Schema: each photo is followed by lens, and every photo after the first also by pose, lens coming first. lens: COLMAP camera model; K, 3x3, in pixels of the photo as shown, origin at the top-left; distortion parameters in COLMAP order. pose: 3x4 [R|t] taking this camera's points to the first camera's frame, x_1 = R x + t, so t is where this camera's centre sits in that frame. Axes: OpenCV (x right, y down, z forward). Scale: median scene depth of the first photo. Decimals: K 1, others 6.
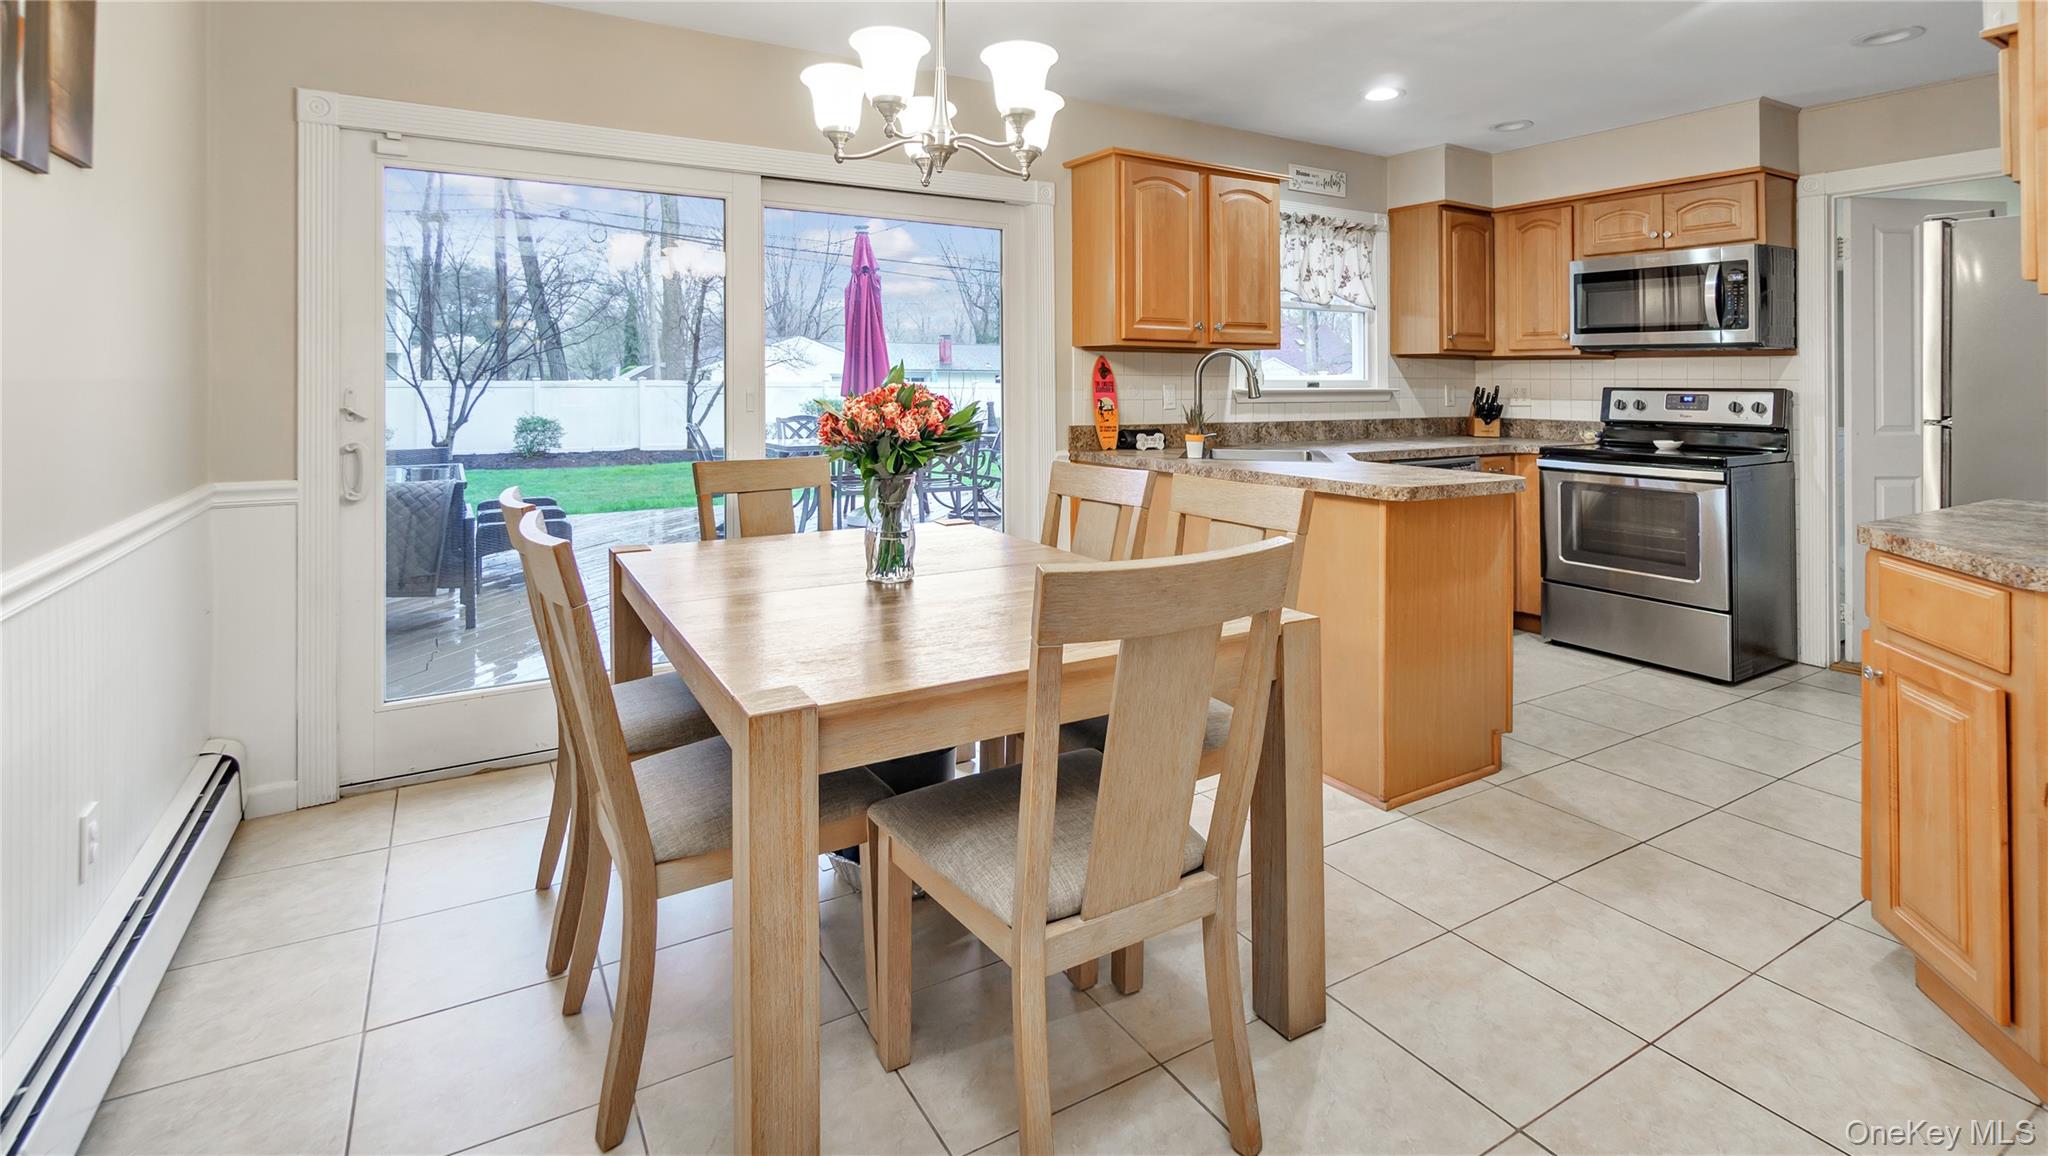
lens RADIAL K [[904.9, 0, 1024.0], [0, 904.9, 578.0], [0, 0, 1]] dist [-0.013163, -0.000097]
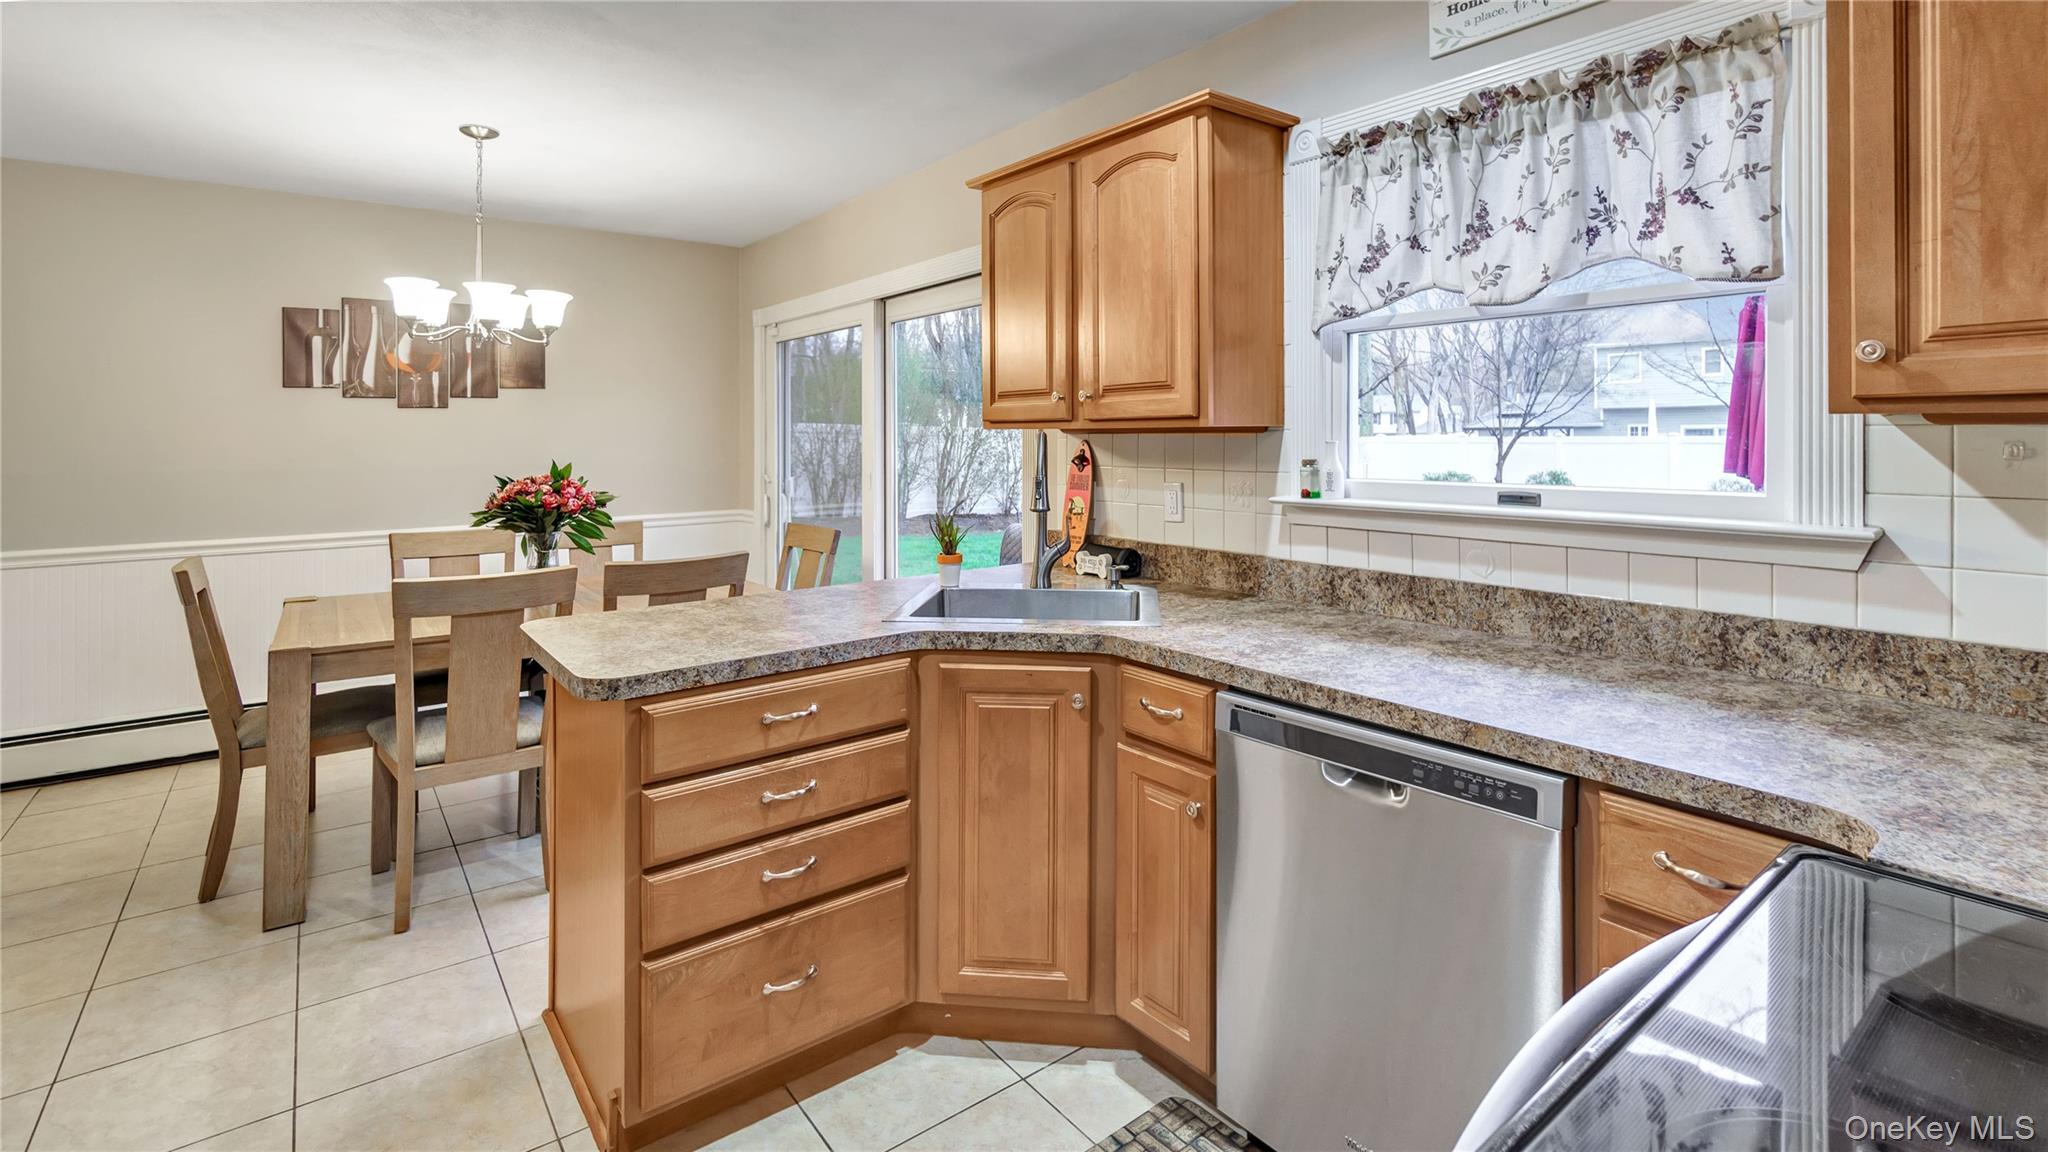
lens RADIAL K [[904.9, 0, 1024.0], [0, 904.9, 576.0], [0, 0, 1]] dist [-0.013163, -0.000097]
pose [[0.098690, 0.135545, -0.985844, 0.739573], [-0.213230, 0.970550, 0.112097, -0.189873], [0.972005, 0.199148, 0.124686, 0.792273]]
